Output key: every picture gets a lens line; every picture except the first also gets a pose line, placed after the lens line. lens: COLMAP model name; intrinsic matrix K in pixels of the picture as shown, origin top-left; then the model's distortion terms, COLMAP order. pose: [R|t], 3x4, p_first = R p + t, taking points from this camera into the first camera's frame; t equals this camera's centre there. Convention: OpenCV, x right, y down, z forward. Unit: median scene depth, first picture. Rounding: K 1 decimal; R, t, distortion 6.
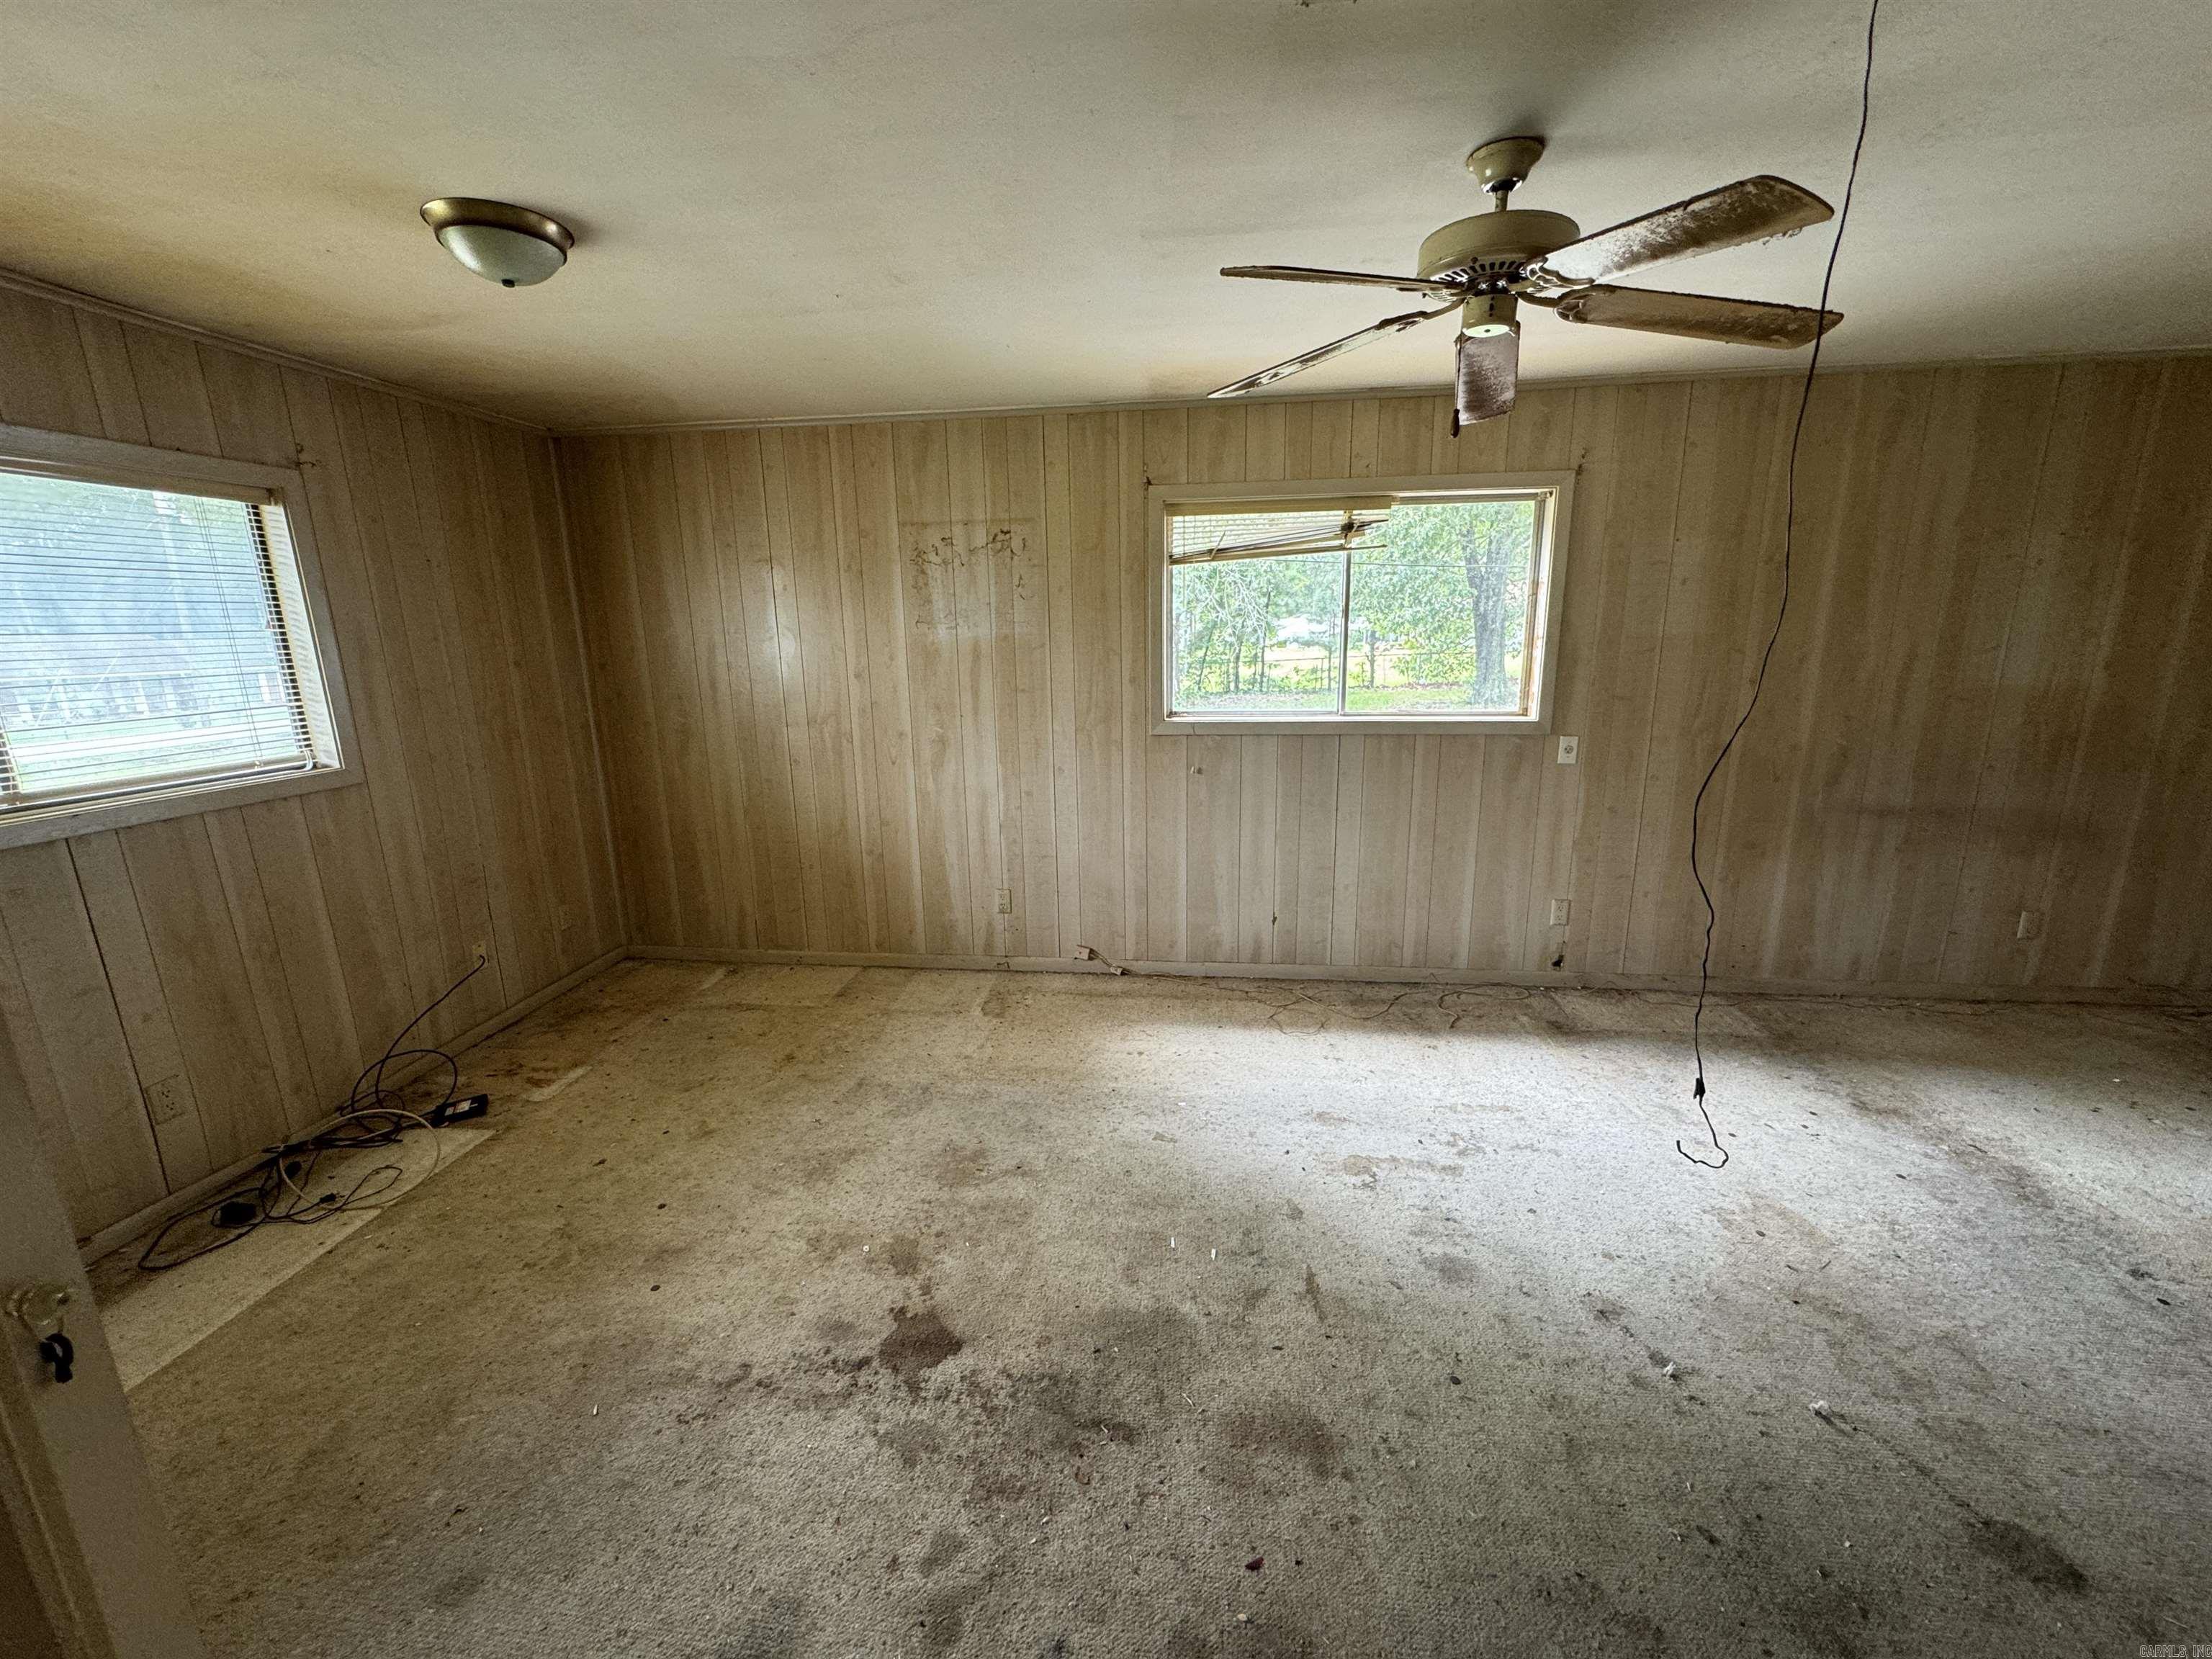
lens RADIAL K [[883.9, 0, 1106.0], [0, 883.9, 829.5], [0, 0, 1]] dist [-0.002216, -0.000006]
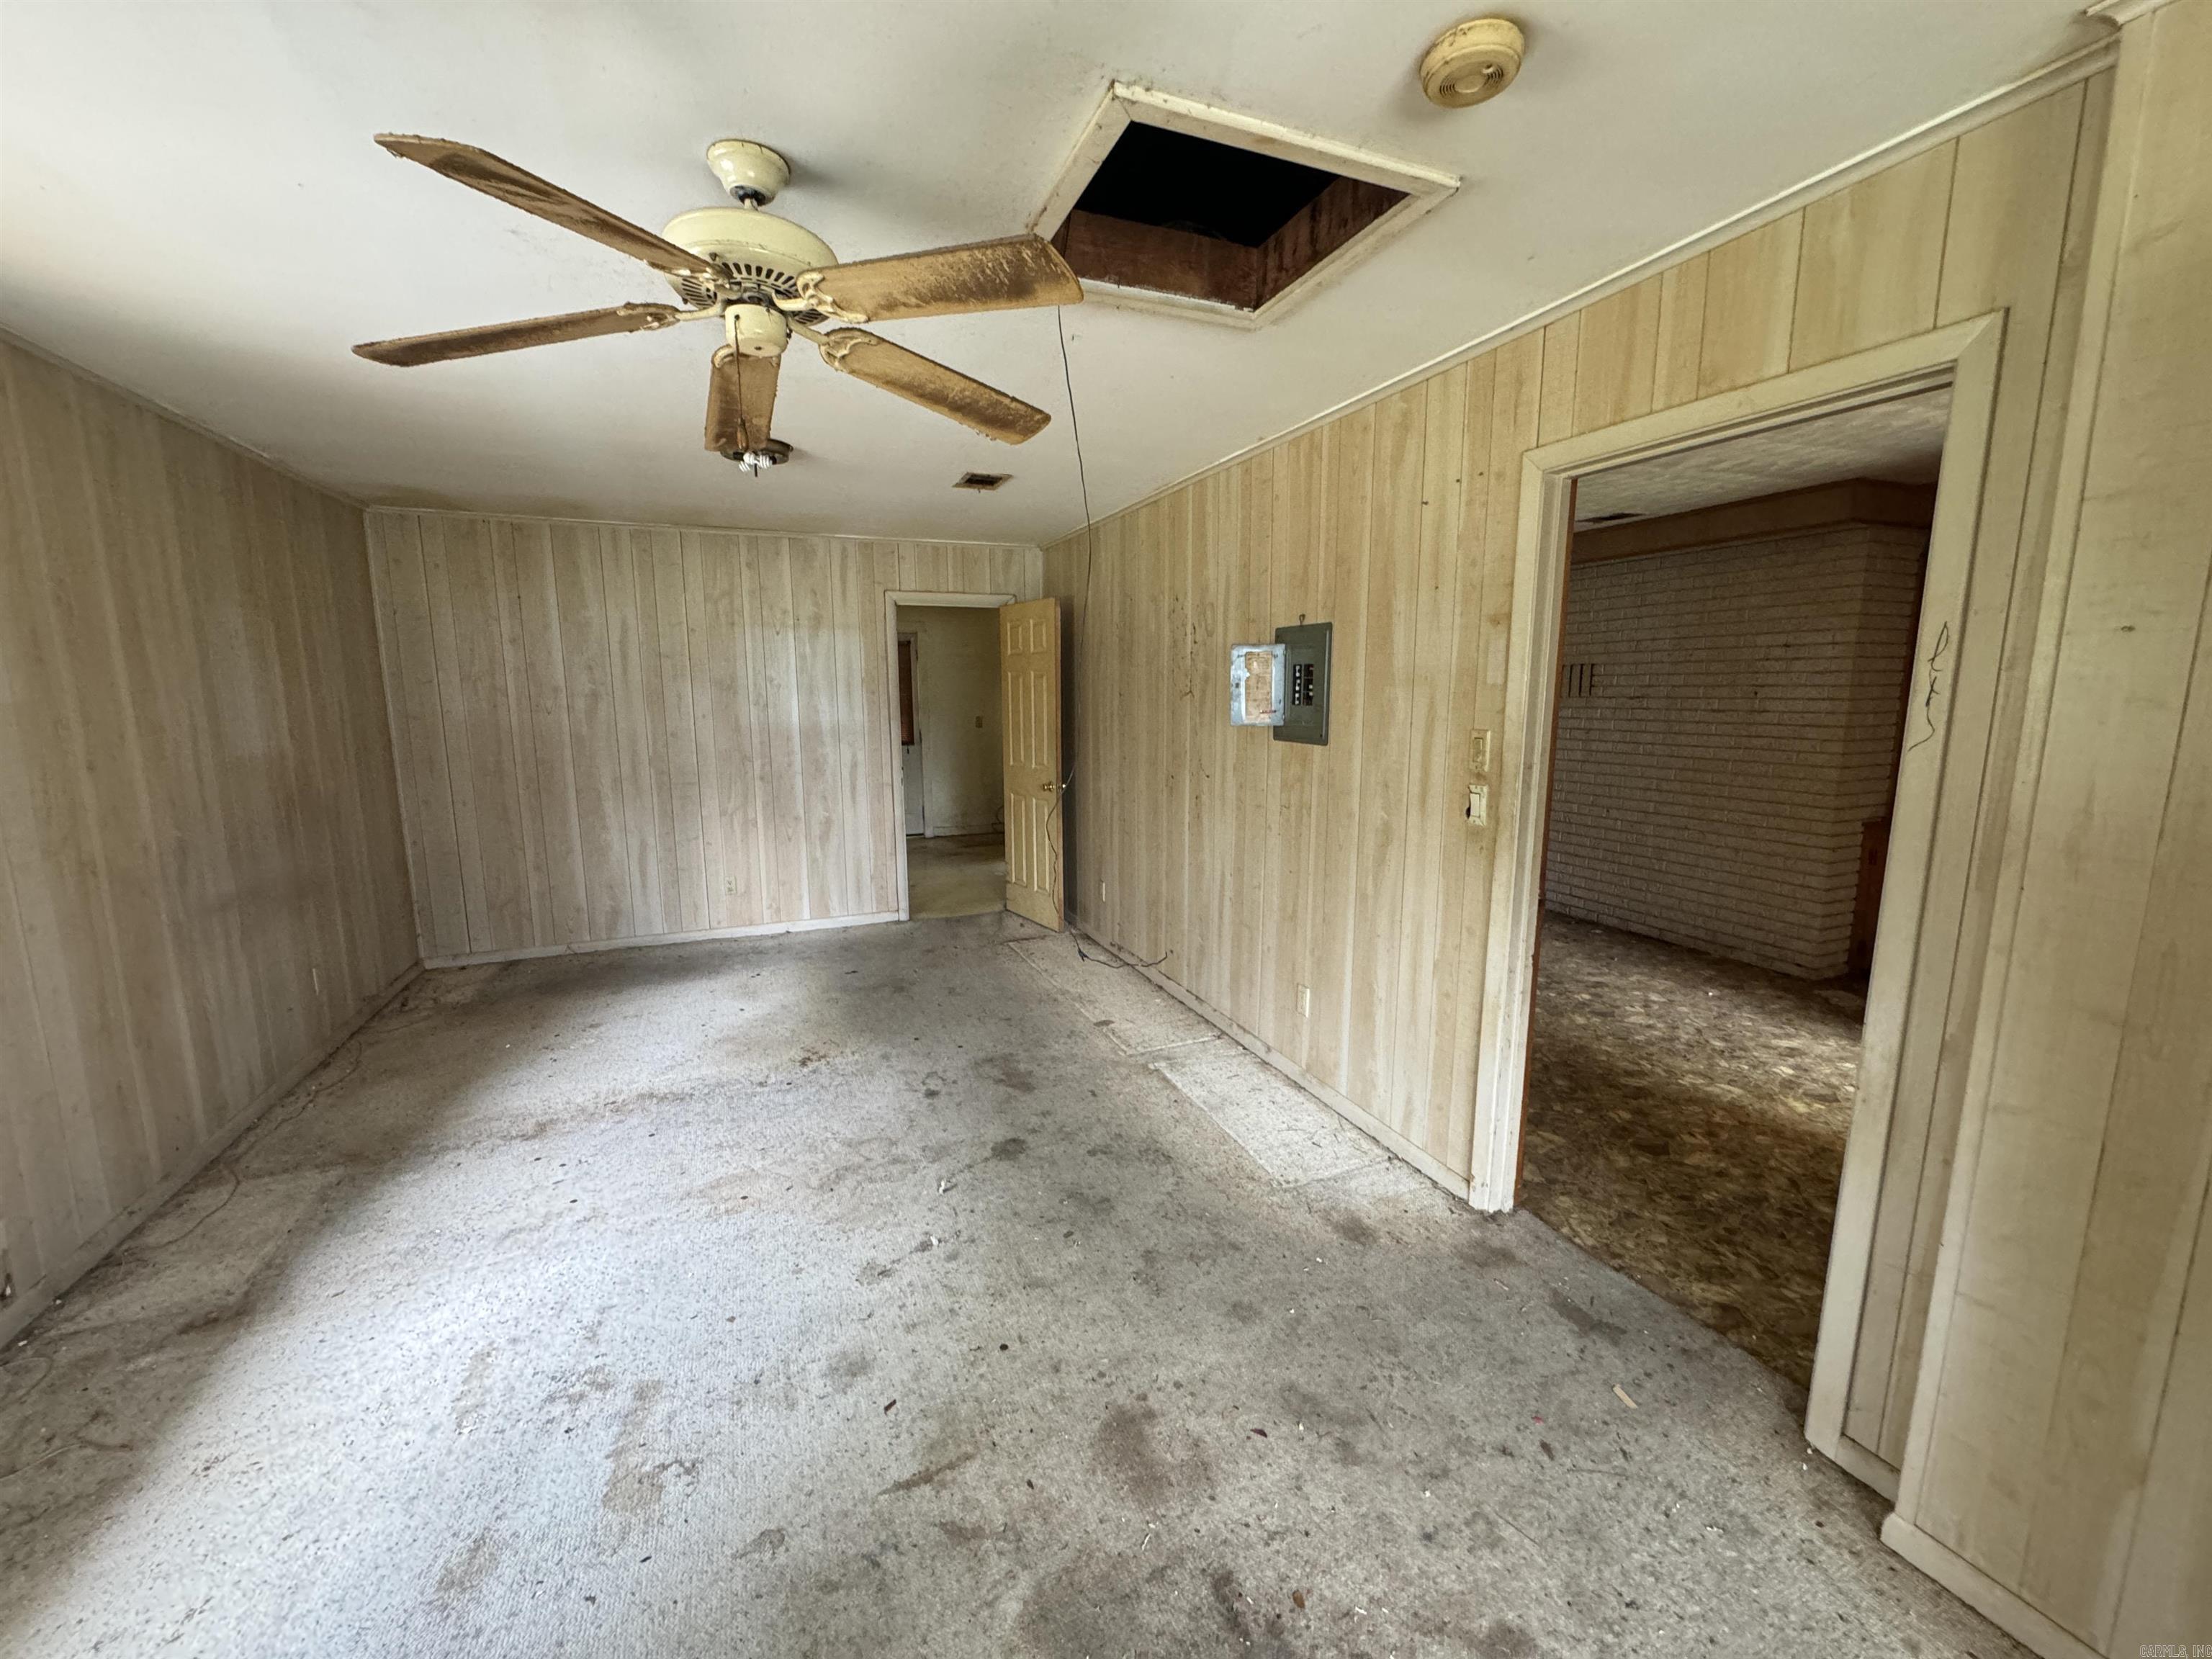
lens RADIAL K [[883.9, 0, 1106.0], [0, 883.9, 829.5], [0, 0, 1]] dist [-0.002216, -0.000006]
pose [[-0.496814, -0.117722, 0.859836, -0.497504], [0.204642, 0.946928, 0.247889, -0.219506], [-0.843385, 0.299113, -0.446356, 1.088842]]
